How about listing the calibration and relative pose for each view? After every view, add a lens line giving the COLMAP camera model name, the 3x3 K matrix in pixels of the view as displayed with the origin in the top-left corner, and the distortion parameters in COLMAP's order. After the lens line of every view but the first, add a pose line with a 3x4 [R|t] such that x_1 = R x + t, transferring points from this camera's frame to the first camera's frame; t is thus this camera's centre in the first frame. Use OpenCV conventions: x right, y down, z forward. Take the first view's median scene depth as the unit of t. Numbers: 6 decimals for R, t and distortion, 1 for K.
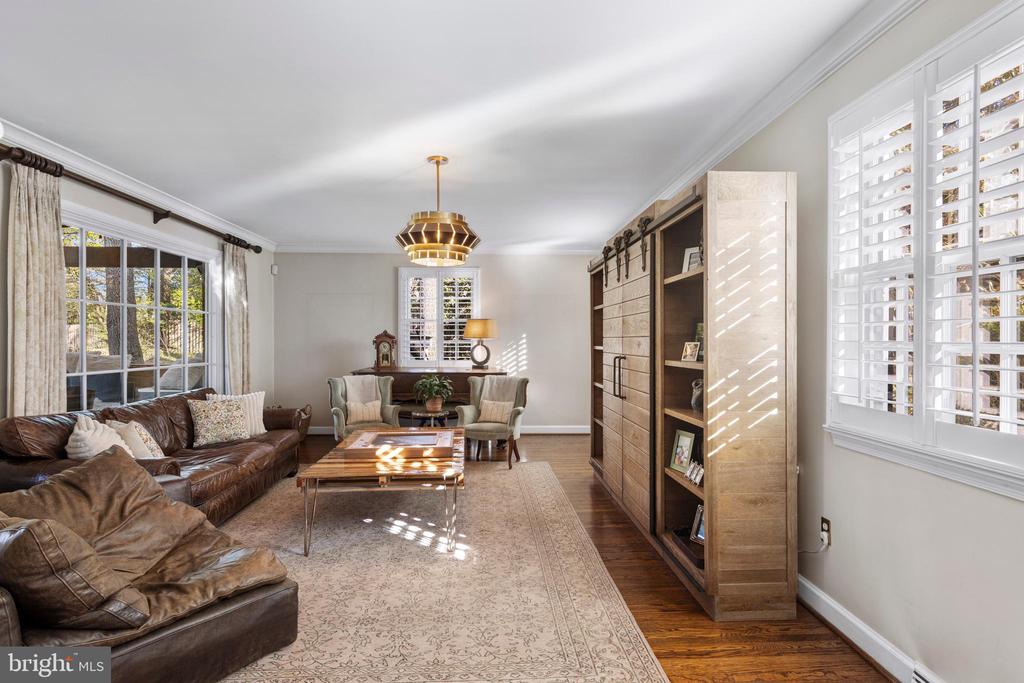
lens RADIAL K [[570.2, 0, 514.5], [0, 570.2, 341.9], [0, 0, 1]] dist [0.001452, 0.000128]
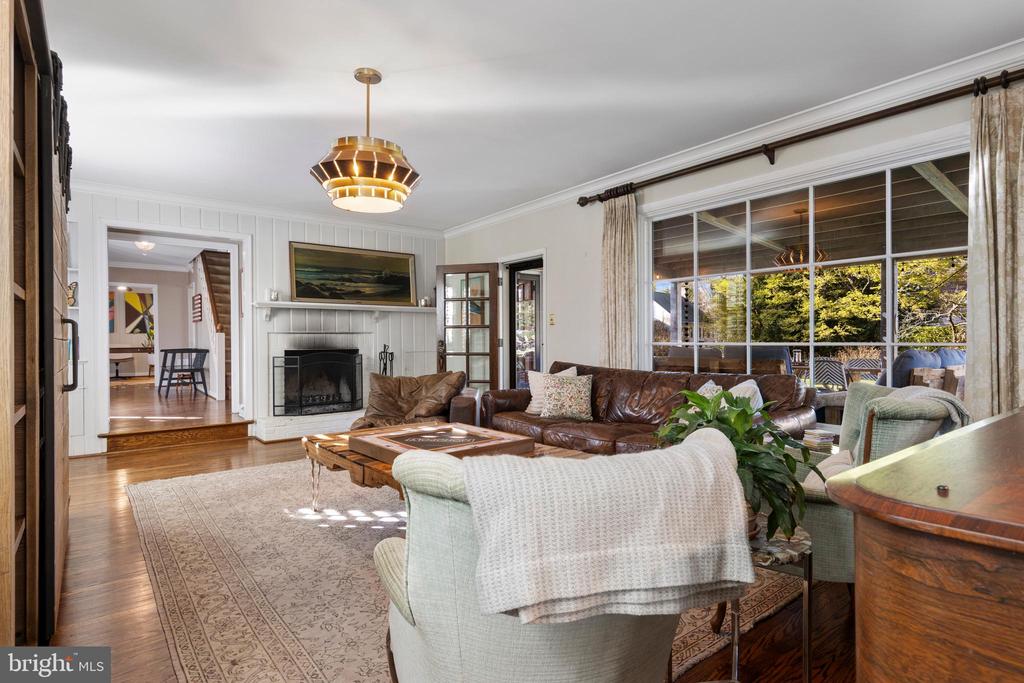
lens RADIAL K [[525.3, 0, 519.2], [0, 525.3, 339.0], [0, 0, 1]] dist [0.013685, -0.004999]
pose [[-0.811588, 0.003756, -0.584218, 0.134159], [0.001795, 0.999991, 0.003935, 0.050751], [0.584228, 0.002145, -0.811587, 1.807638]]
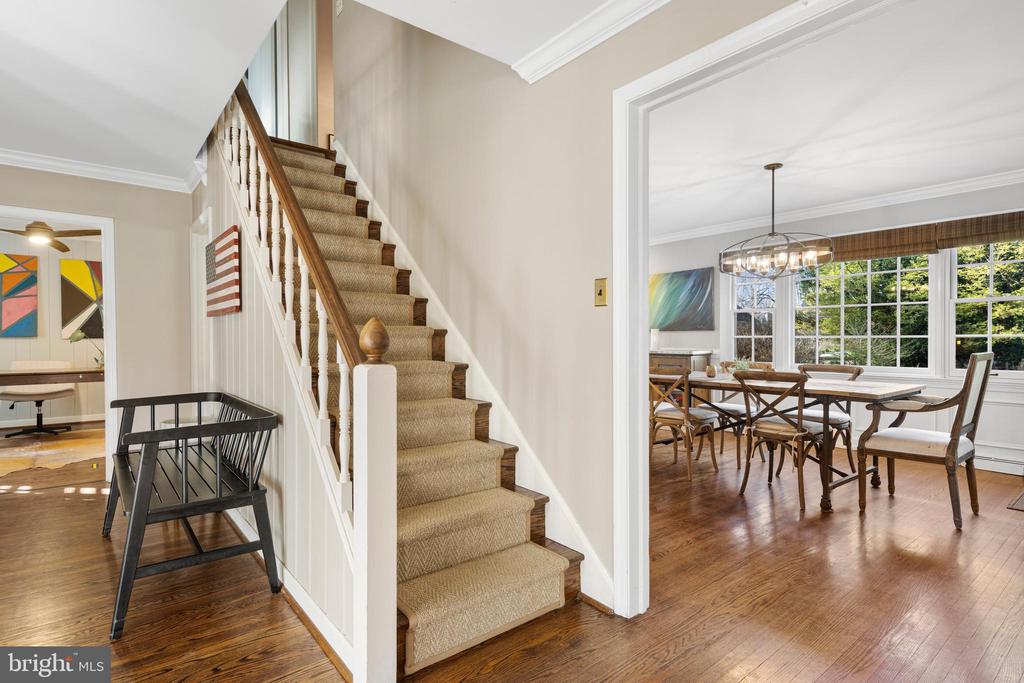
lens RADIAL K [[525.3, 0, 513.7], [0, 525.3, 340.6], [0, 0, 1]] dist [0.013685, -0.004999]
pose [[-0.804871, 0.003008, -0.593442, 0.121527], [-0.002336, 0.999963, 0.008236, 0.045336], [0.593445, 0.008016, -0.804835, 1.549945]]
